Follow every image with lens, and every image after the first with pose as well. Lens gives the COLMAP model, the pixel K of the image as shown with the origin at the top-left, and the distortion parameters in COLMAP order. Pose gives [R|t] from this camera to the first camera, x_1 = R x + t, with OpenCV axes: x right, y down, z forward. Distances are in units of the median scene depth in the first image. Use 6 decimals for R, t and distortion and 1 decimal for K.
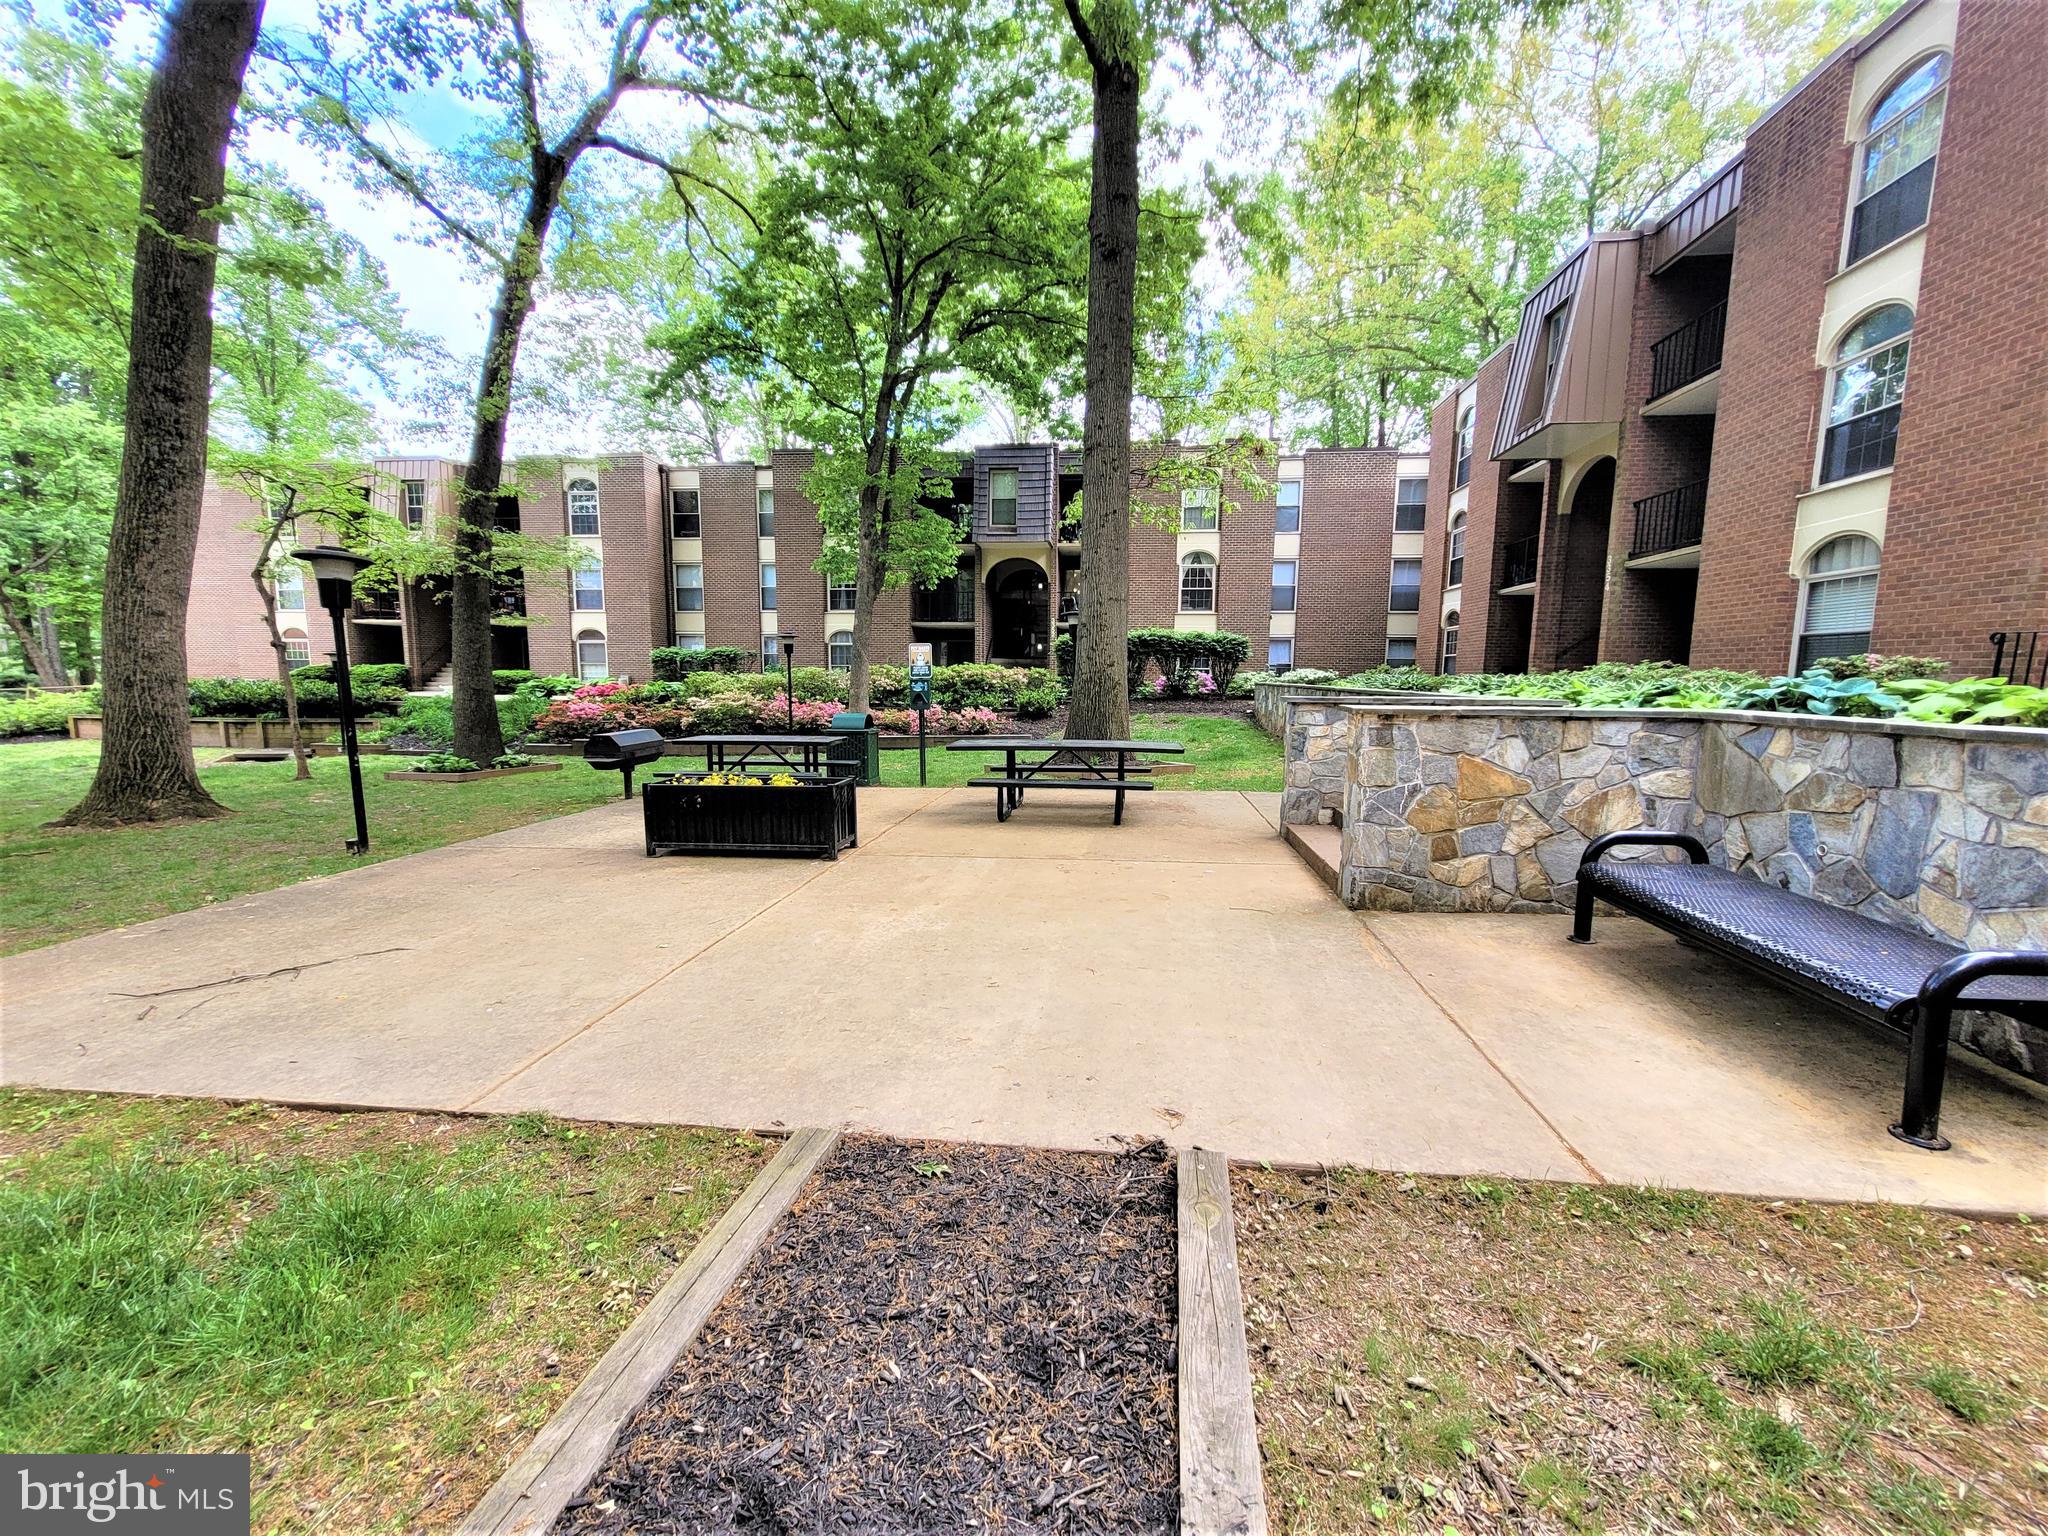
lens RADIAL K [[807.1, 0, 1014.7], [0, 807.1, 777.2], [0, 0, 1]] dist [0.008153, -0.001469]
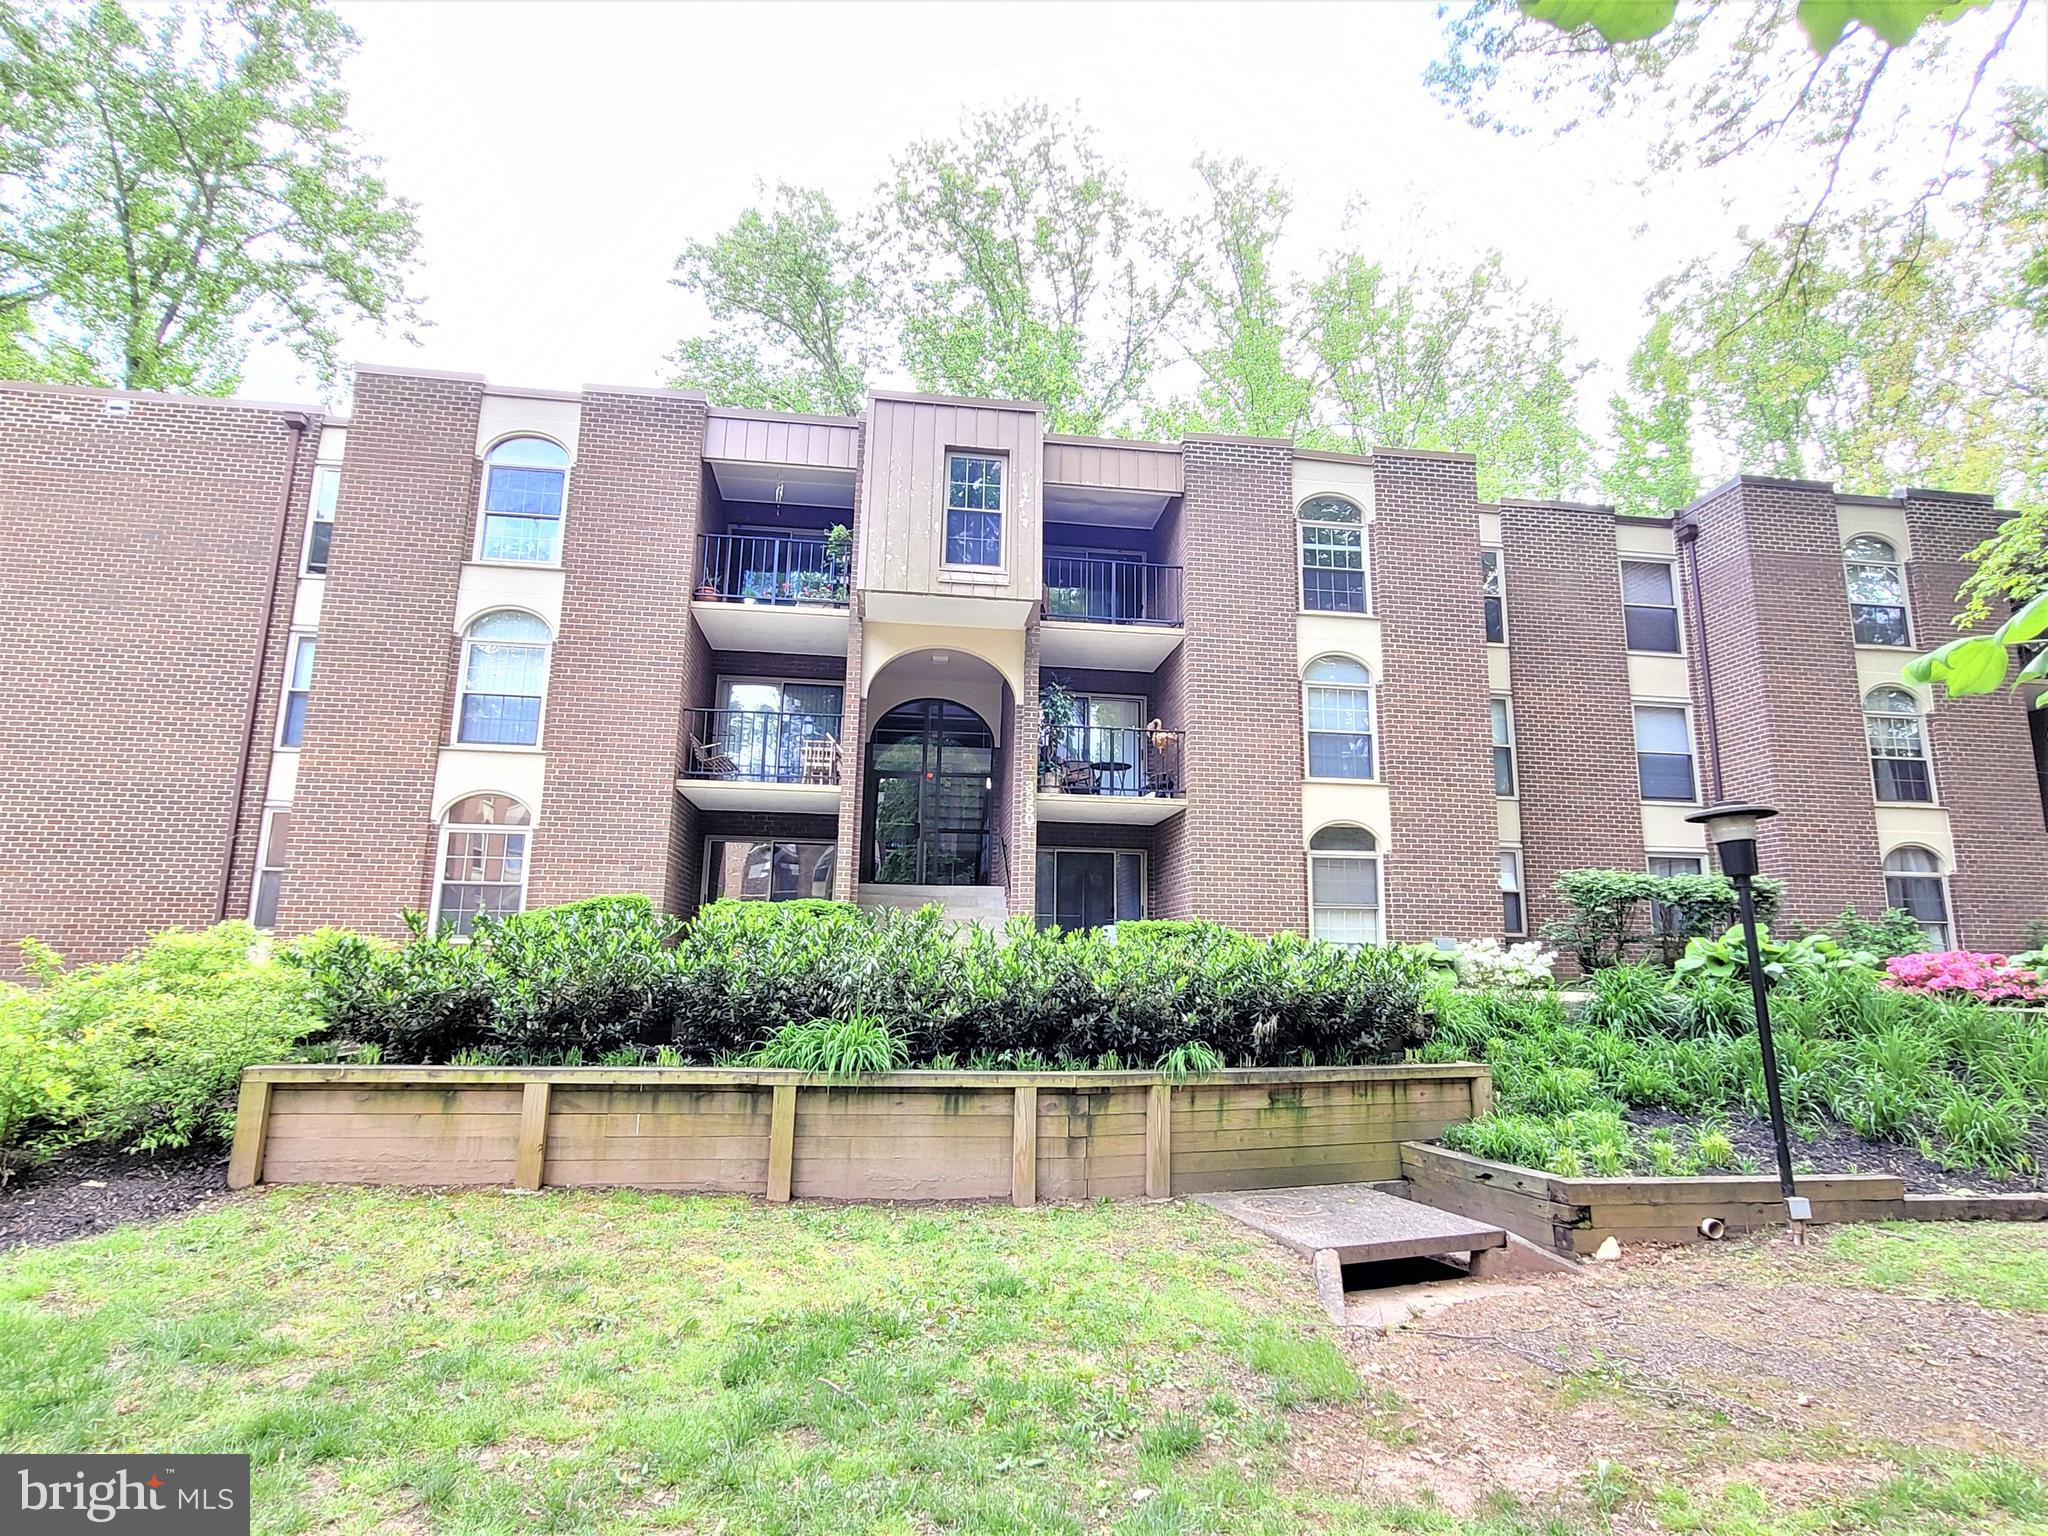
lens RADIAL K [[1081.4, 0, 1022.6], [0, 1081.4, 761.6], [0, 0, 1]] dist [0.007390, -0.004375]
pose [[0.965297, 0.054509, 0.255404, -1.403505], [0.030854, 0.947322, -0.318794, -0.075181], [-0.259327, 0.315611, 0.912764, 0.909346]]
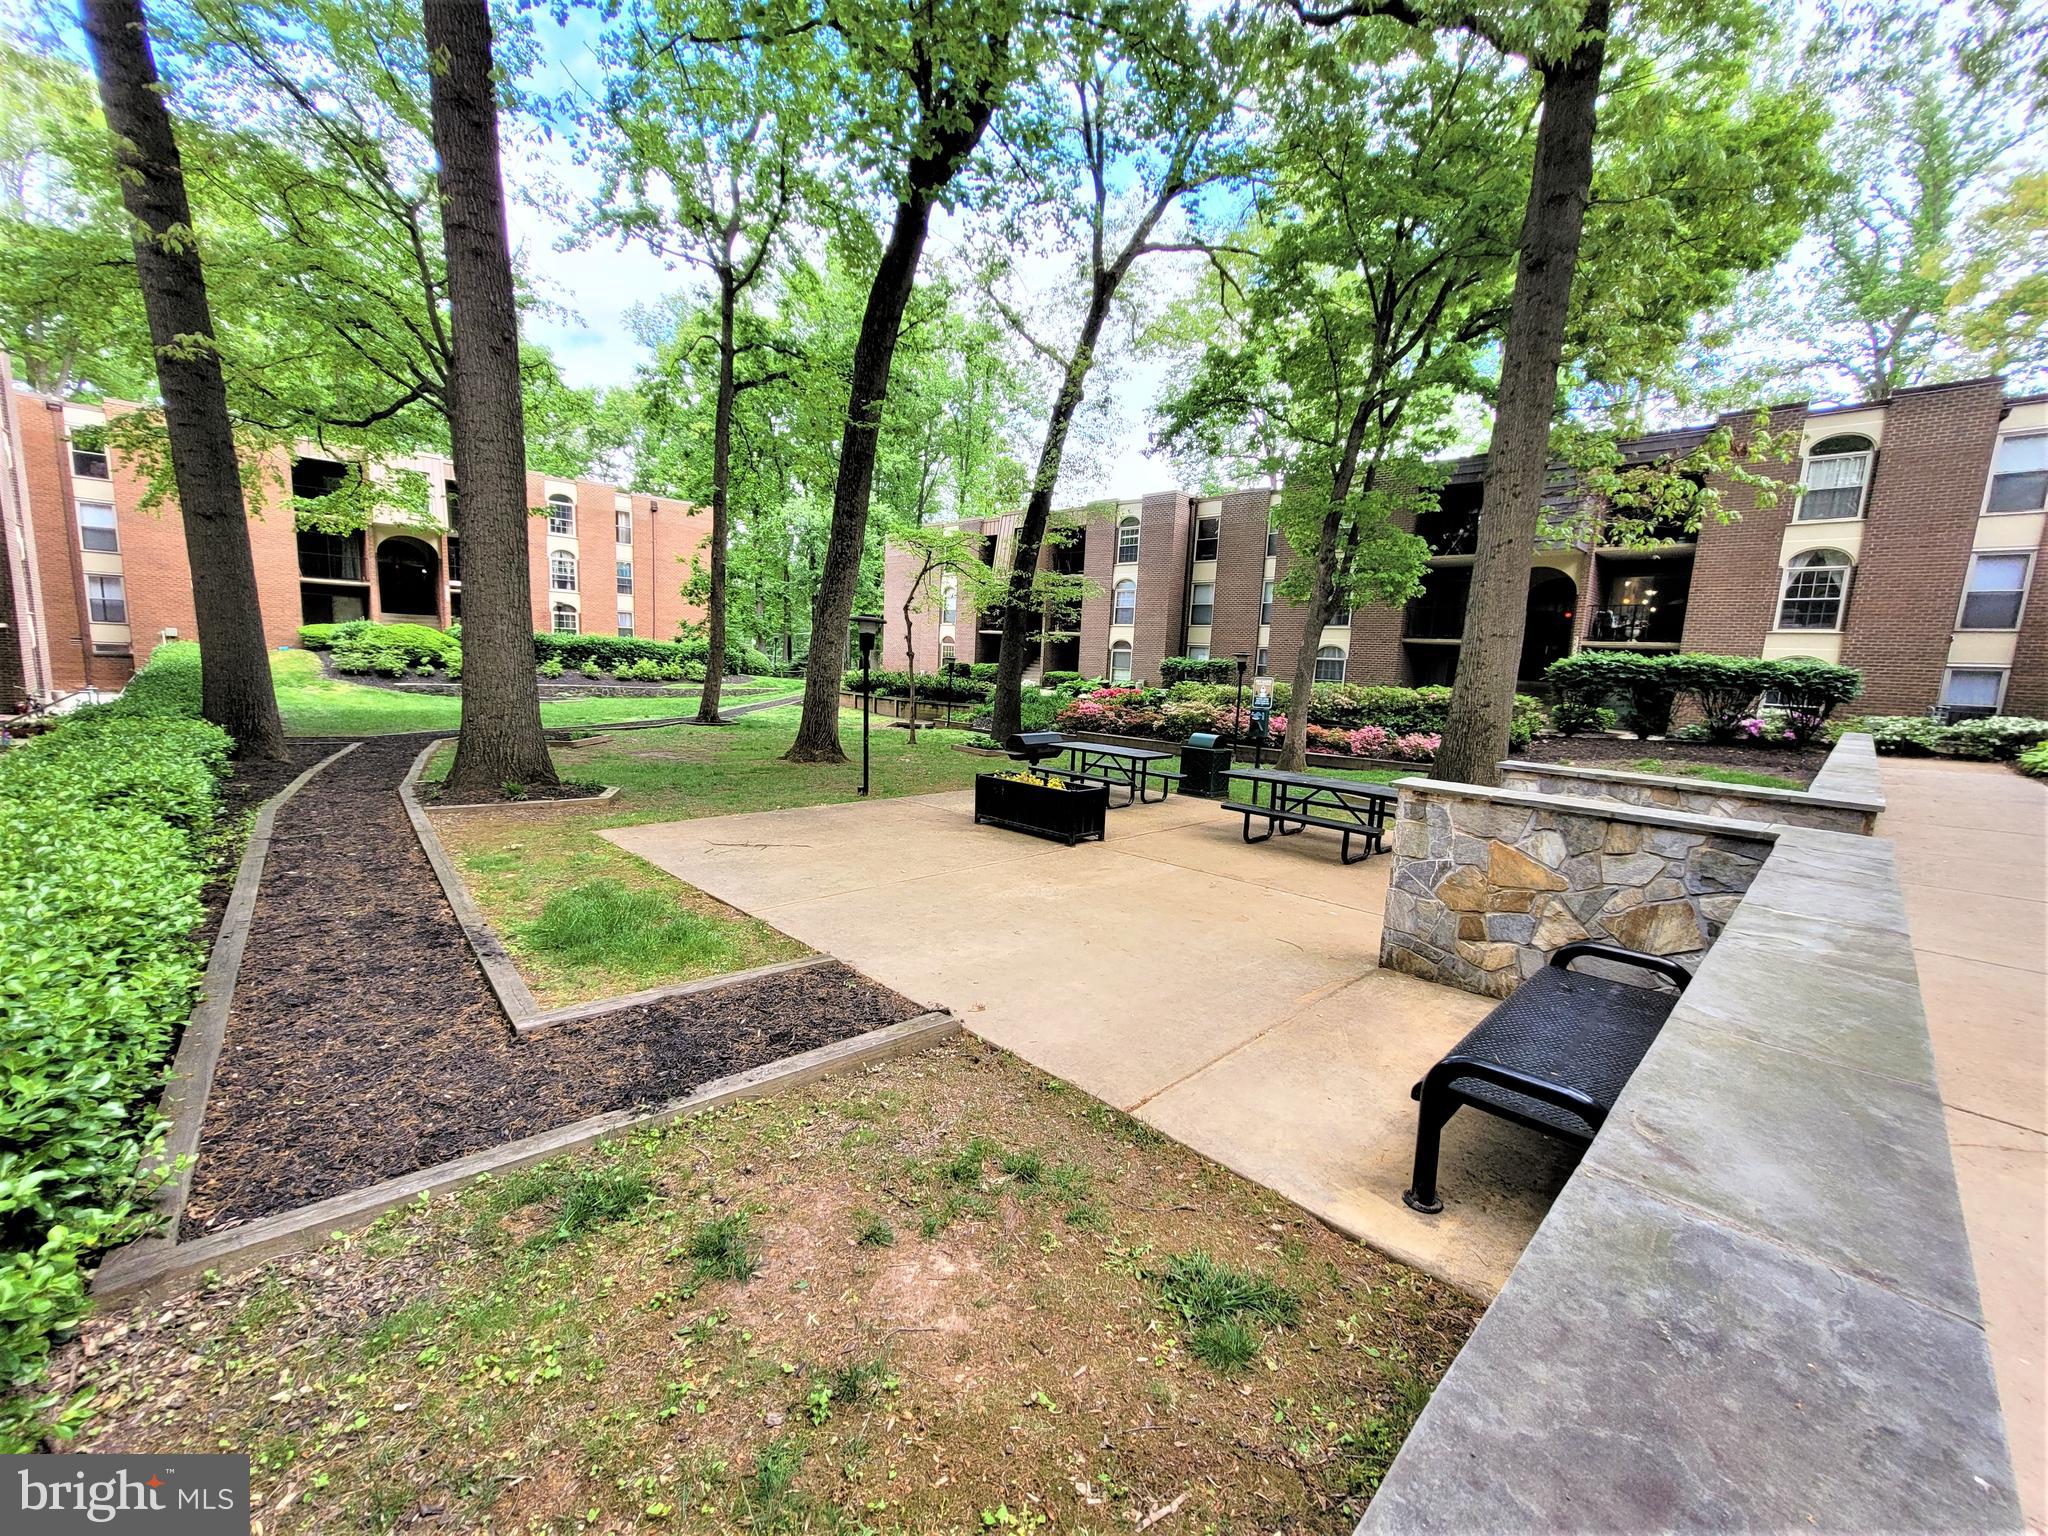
lens RADIAL K [[807.1, 0, 1020.7], [0, 807.1, 775.4], [0, 0, 1]] dist [0.008153, -0.001469]
pose [[0.777951, 0.117606, -0.617221, 0.210446], [-0.118275, 0.992176, 0.039975, -0.023406], [0.617093, 0.041903, 0.785774, -0.048803]]
